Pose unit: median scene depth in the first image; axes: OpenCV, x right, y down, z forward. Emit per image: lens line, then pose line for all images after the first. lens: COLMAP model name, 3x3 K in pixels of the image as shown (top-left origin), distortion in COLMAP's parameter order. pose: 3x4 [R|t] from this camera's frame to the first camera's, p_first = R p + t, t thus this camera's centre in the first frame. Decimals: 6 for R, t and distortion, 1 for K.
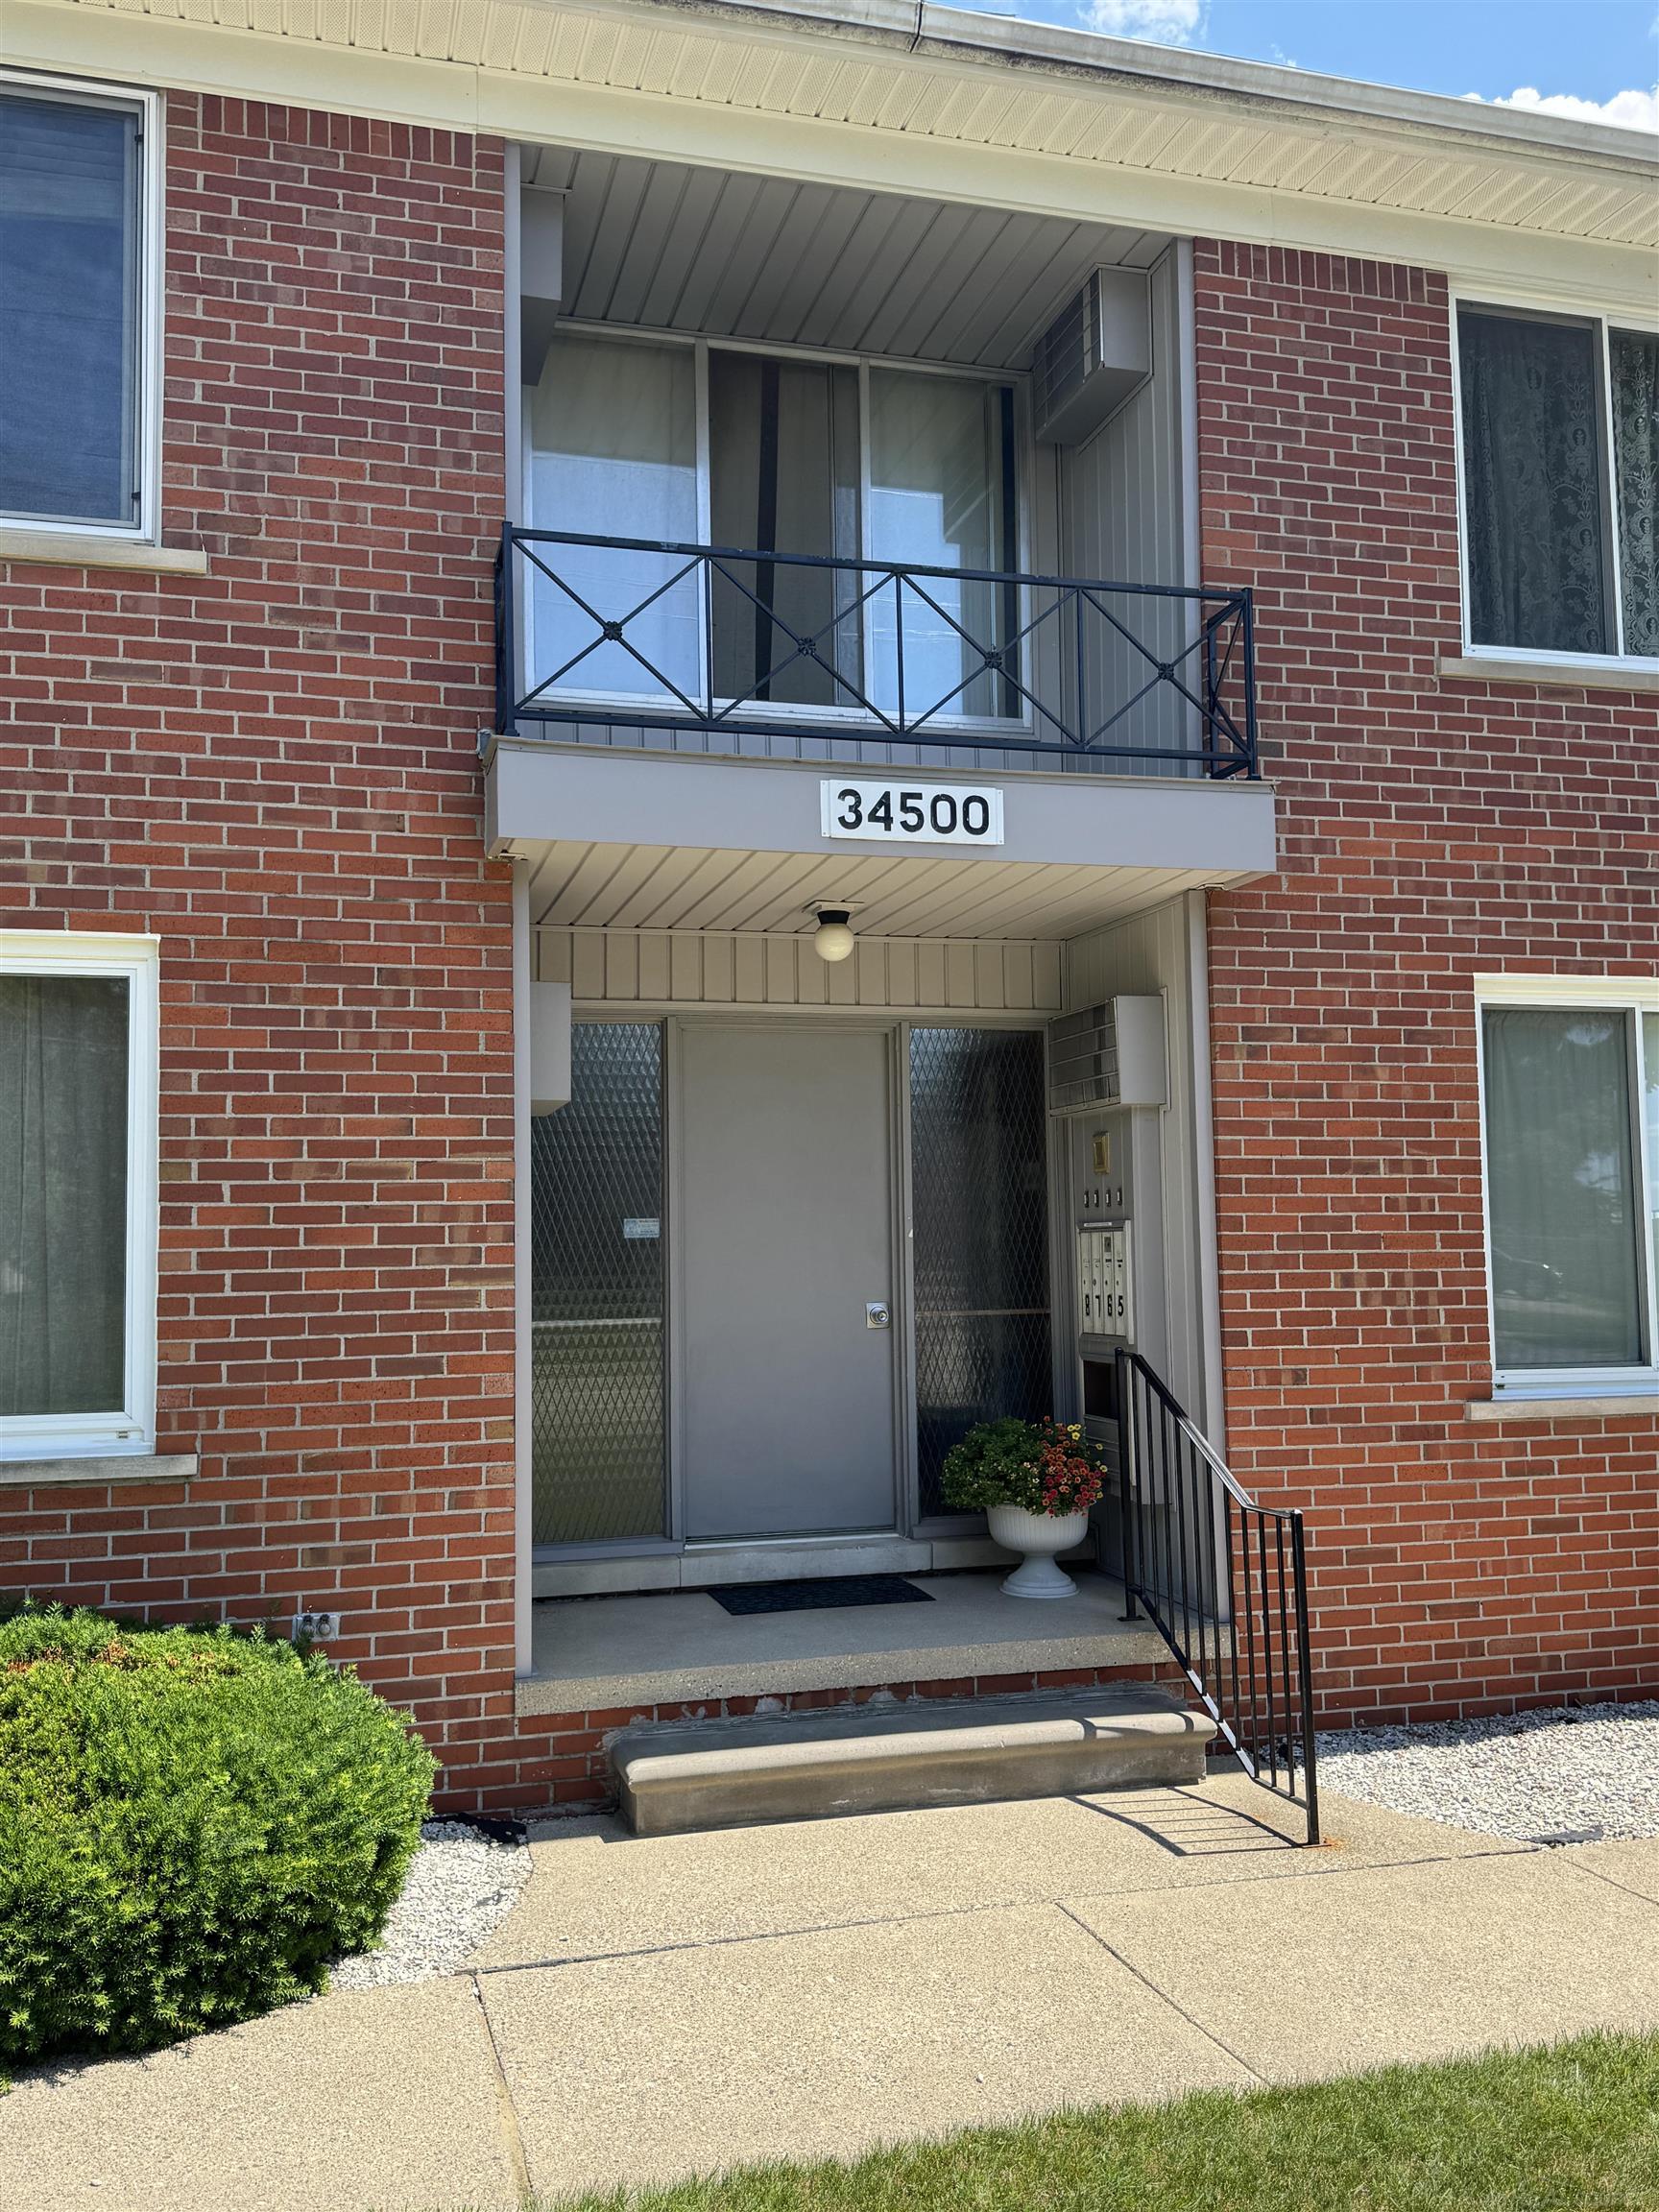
lens RADIAL K [[1943.6, 0, 829.5], [0, 1943.6, 1106.0], [0, 0, 1]] dist [0.178492, -0.396548]
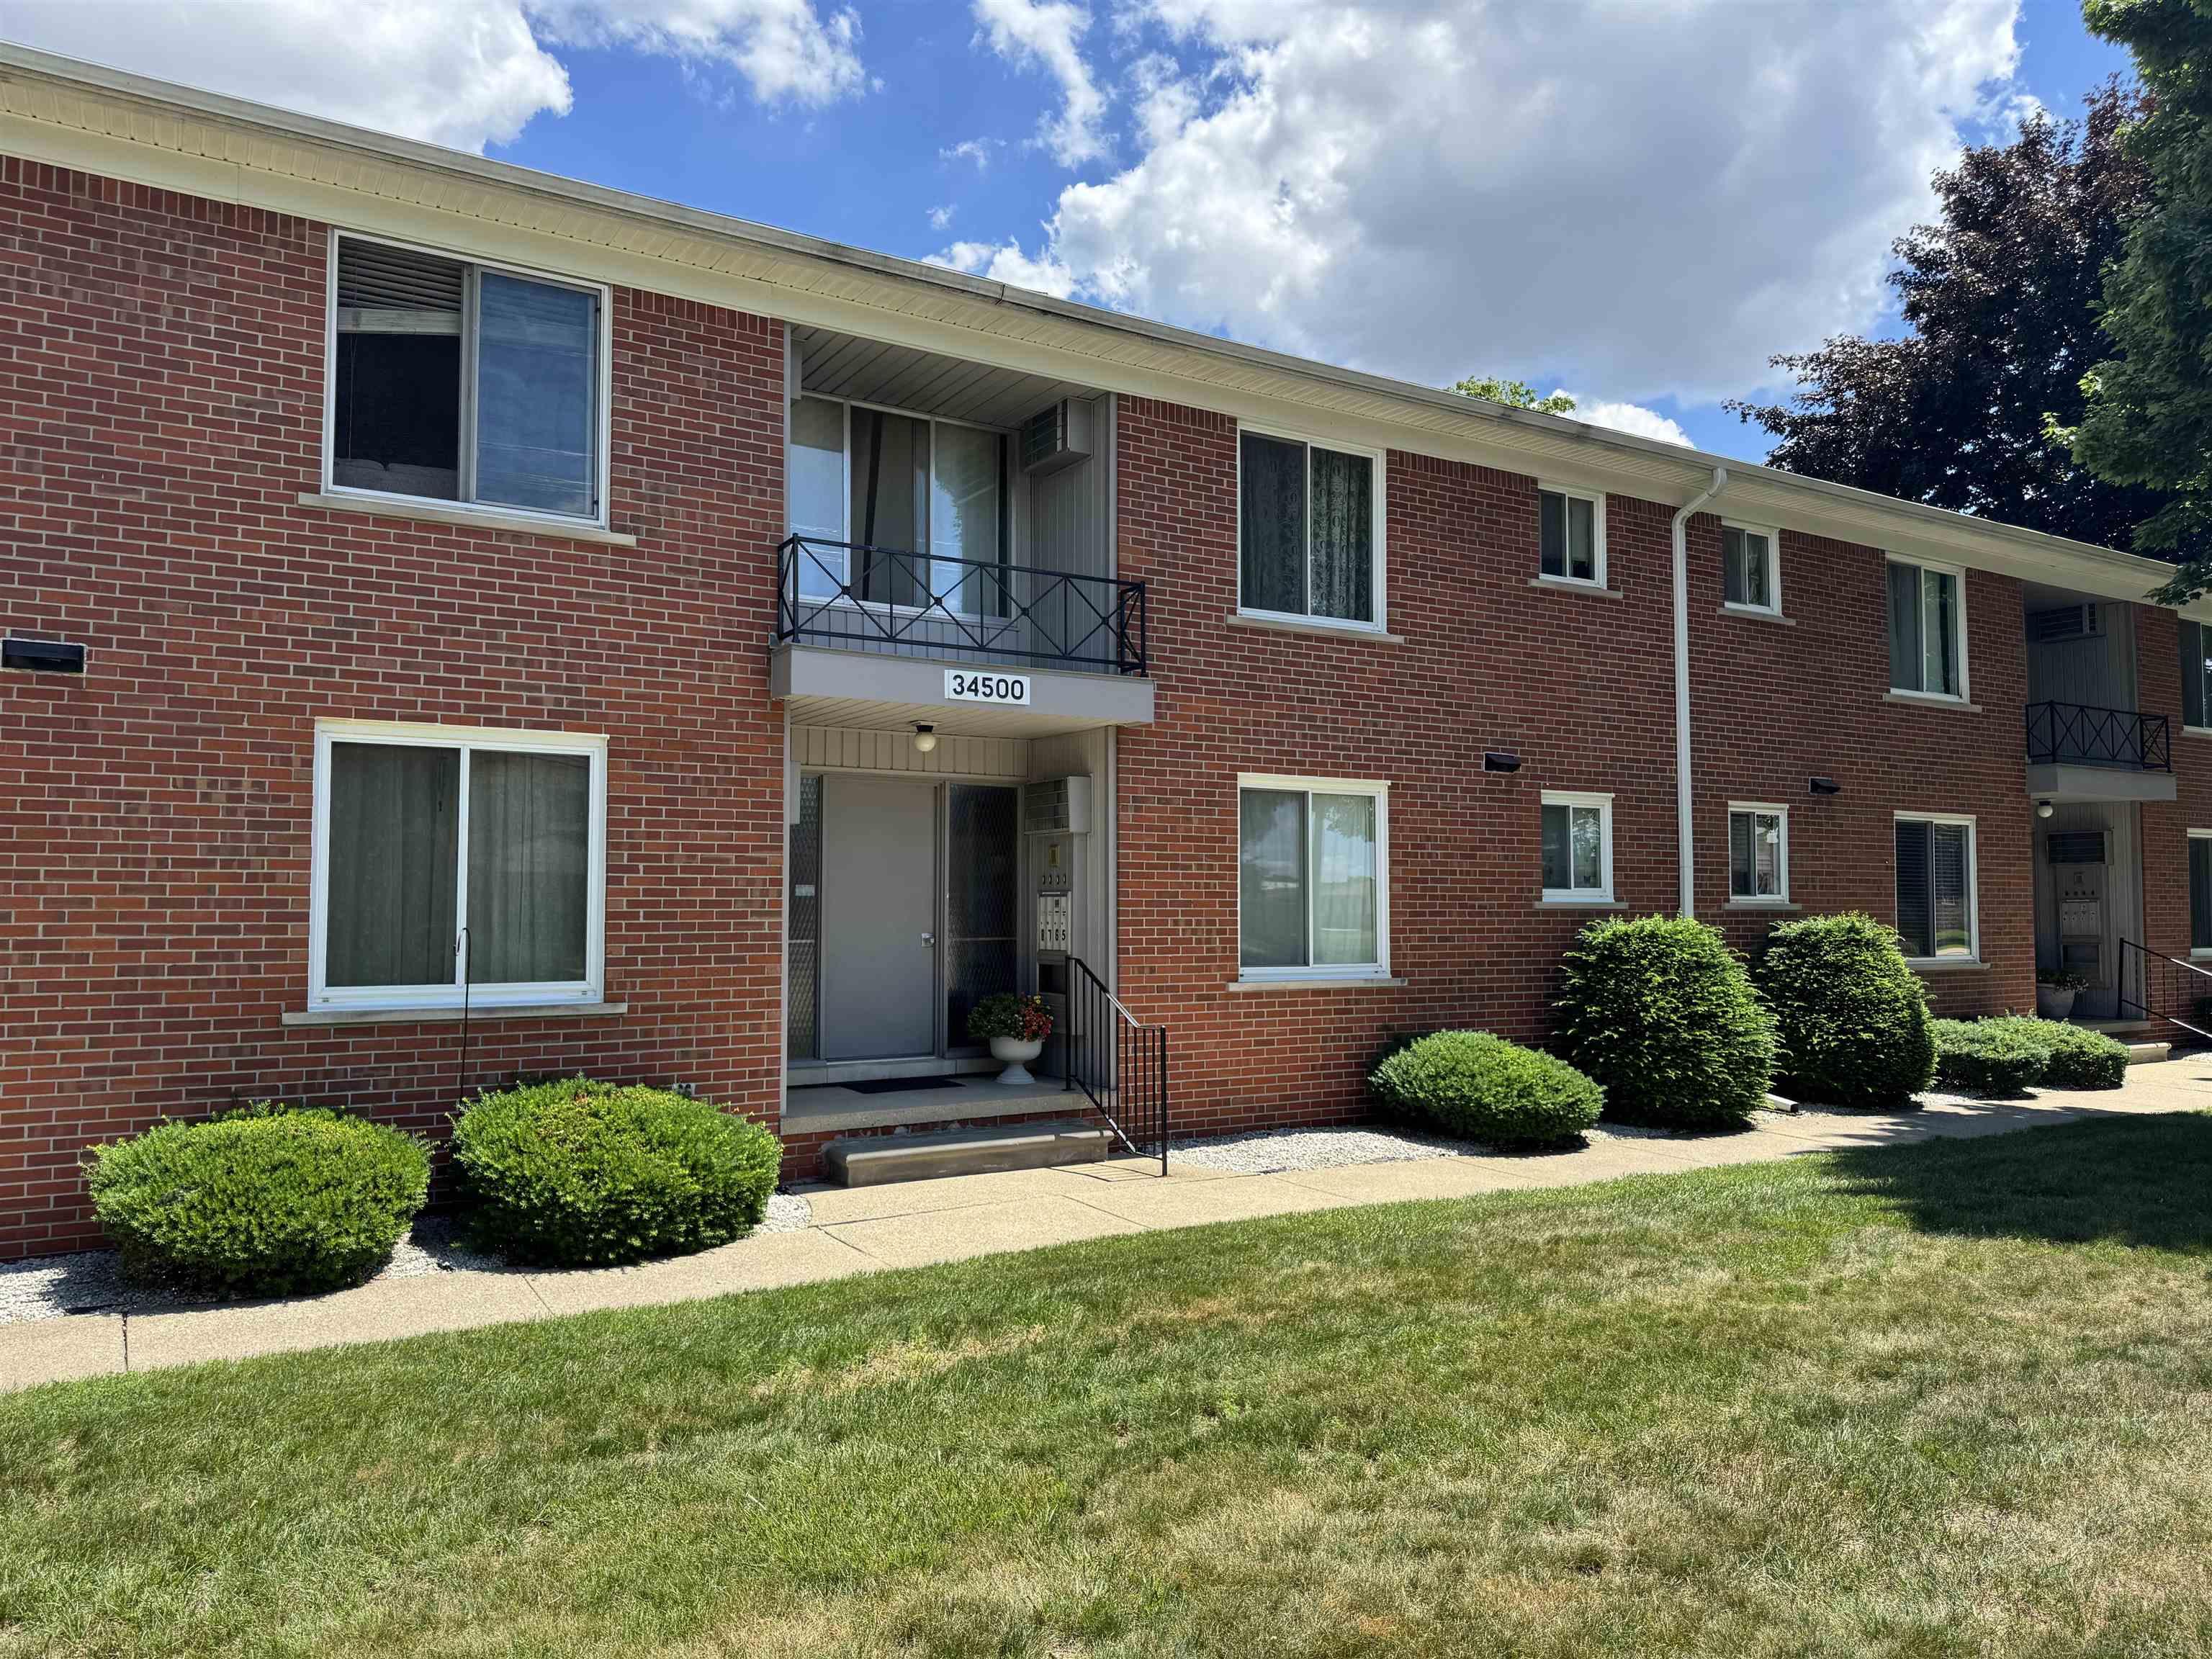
lens RADIAL K [[1549.5, 0, 1106.0], [0, 1549.5, 829.5], [0, 0, 1]] dist [0.171248, -0.371717]
pose [[0.962201, 0.030116, 0.270669, -0.266909], [-0.036392, 0.999172, 0.018199, -0.037407], [-0.269897, -0.027361, 0.962500, -0.572287]]
